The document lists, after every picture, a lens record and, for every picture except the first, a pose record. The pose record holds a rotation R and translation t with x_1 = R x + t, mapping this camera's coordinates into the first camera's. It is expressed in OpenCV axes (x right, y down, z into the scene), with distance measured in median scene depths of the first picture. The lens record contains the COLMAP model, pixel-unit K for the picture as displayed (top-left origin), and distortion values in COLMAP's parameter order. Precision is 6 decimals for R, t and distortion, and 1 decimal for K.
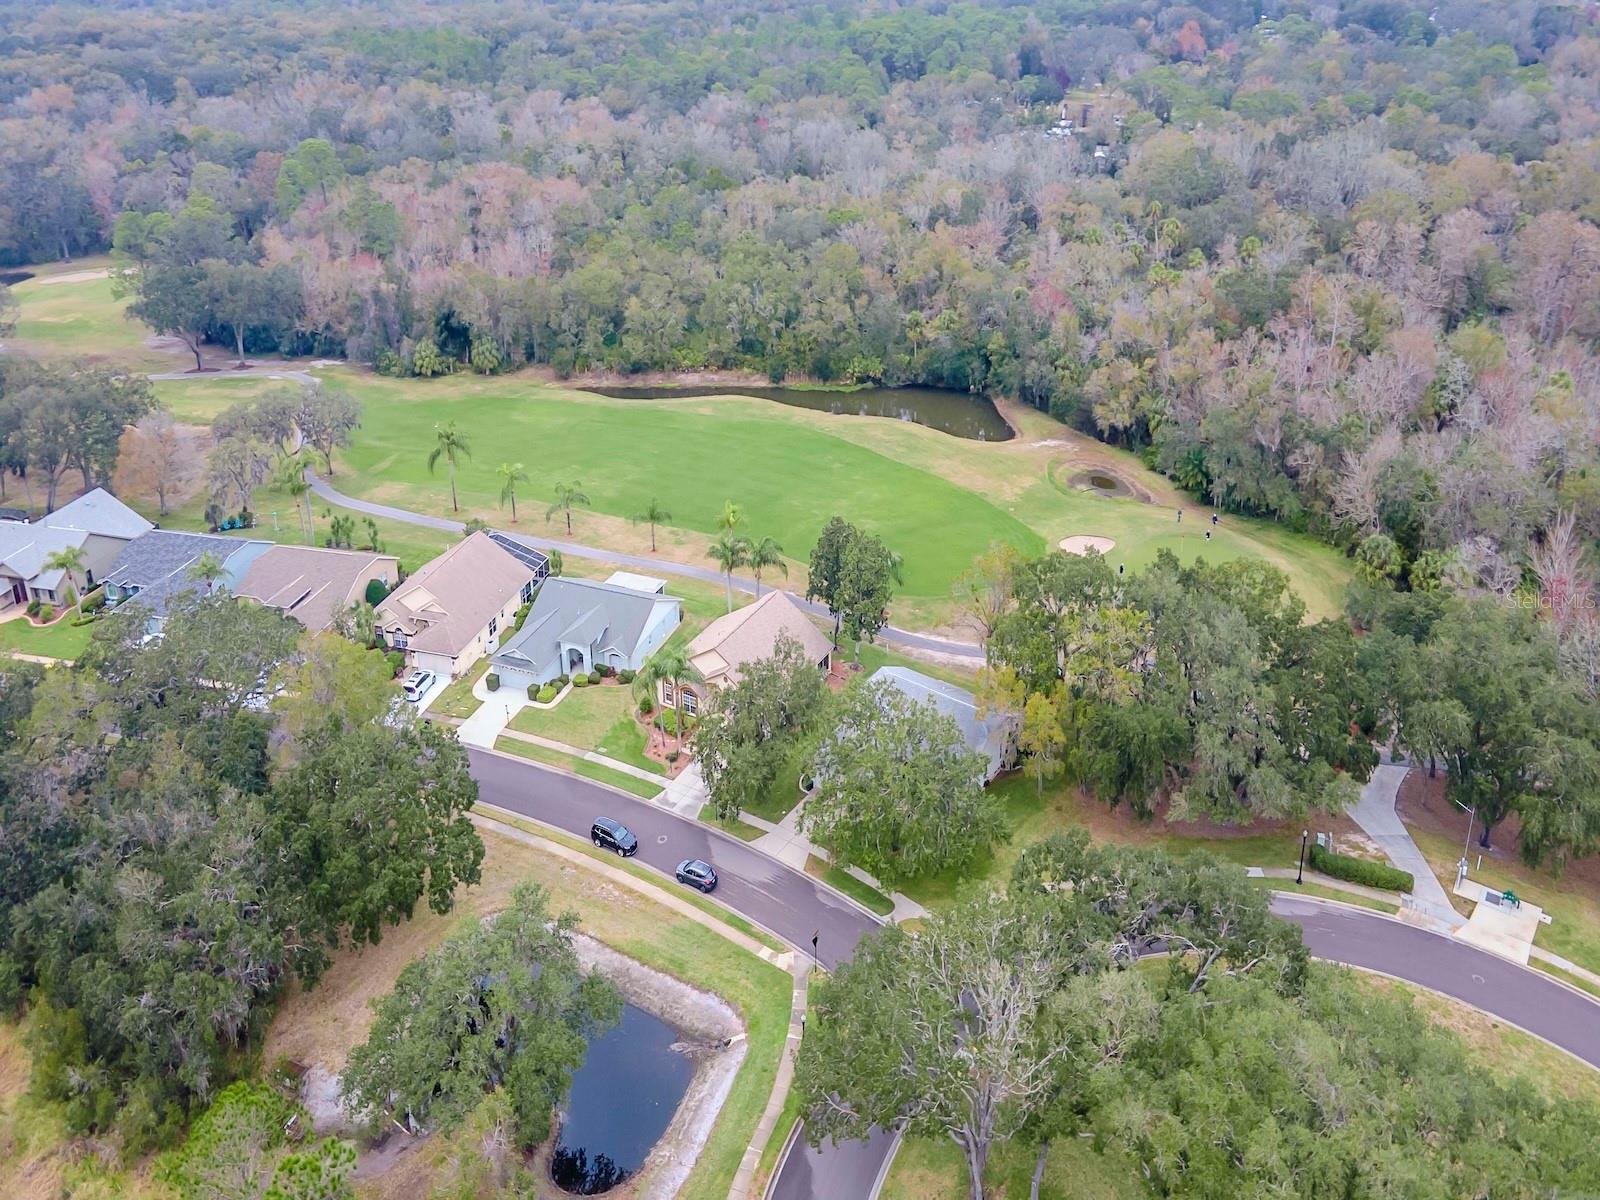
lens RADIAL K [[1120.9, 0, 839.3], [0, 1120.9, 547.1], [0, 0, 1]] dist [0.039745, 0.018720]
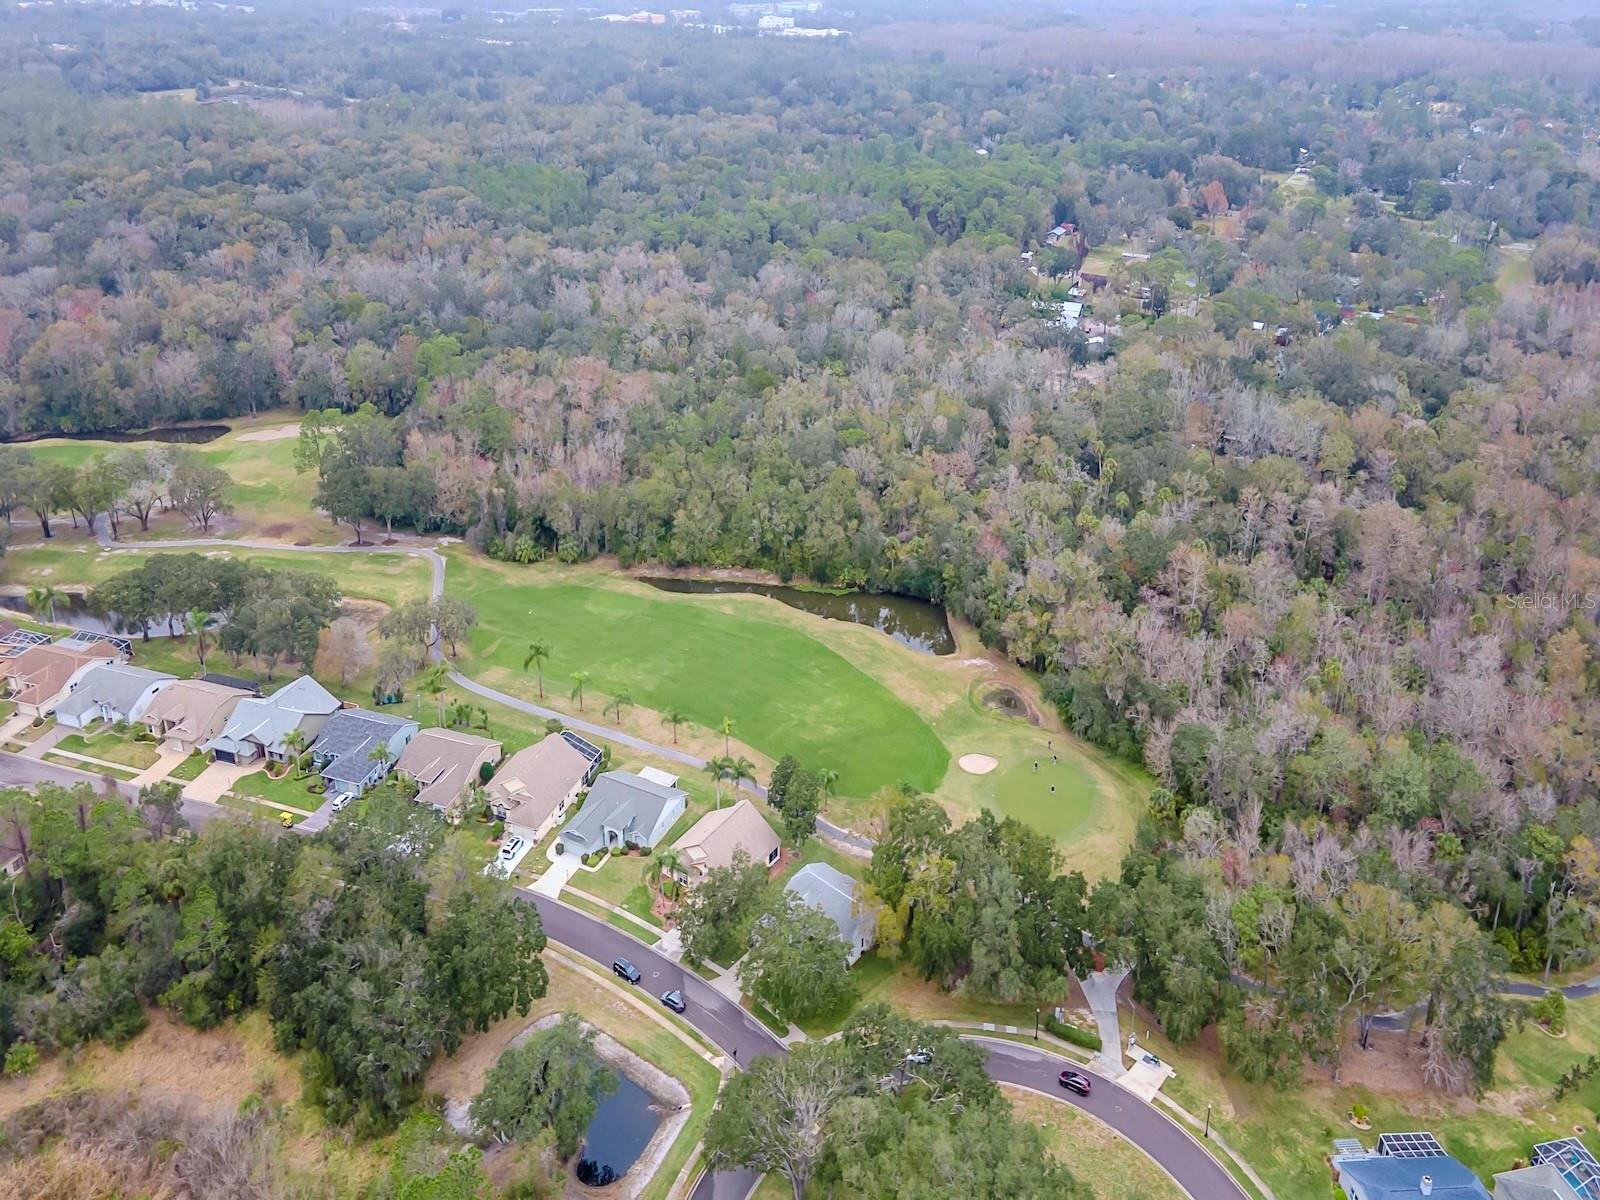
lens RADIAL K [[1101.3, 0, 800.0], [0, 1101.3, 600.0], [0, 0, 1]] dist [0.048495, 0.000948]
pose [[0.994367, 0.047381, -0.094807, 0.144789], [-0.046012, 0.998803, 0.016582, -0.260798], [0.095480, -0.012127, 0.995358, -0.464662]]
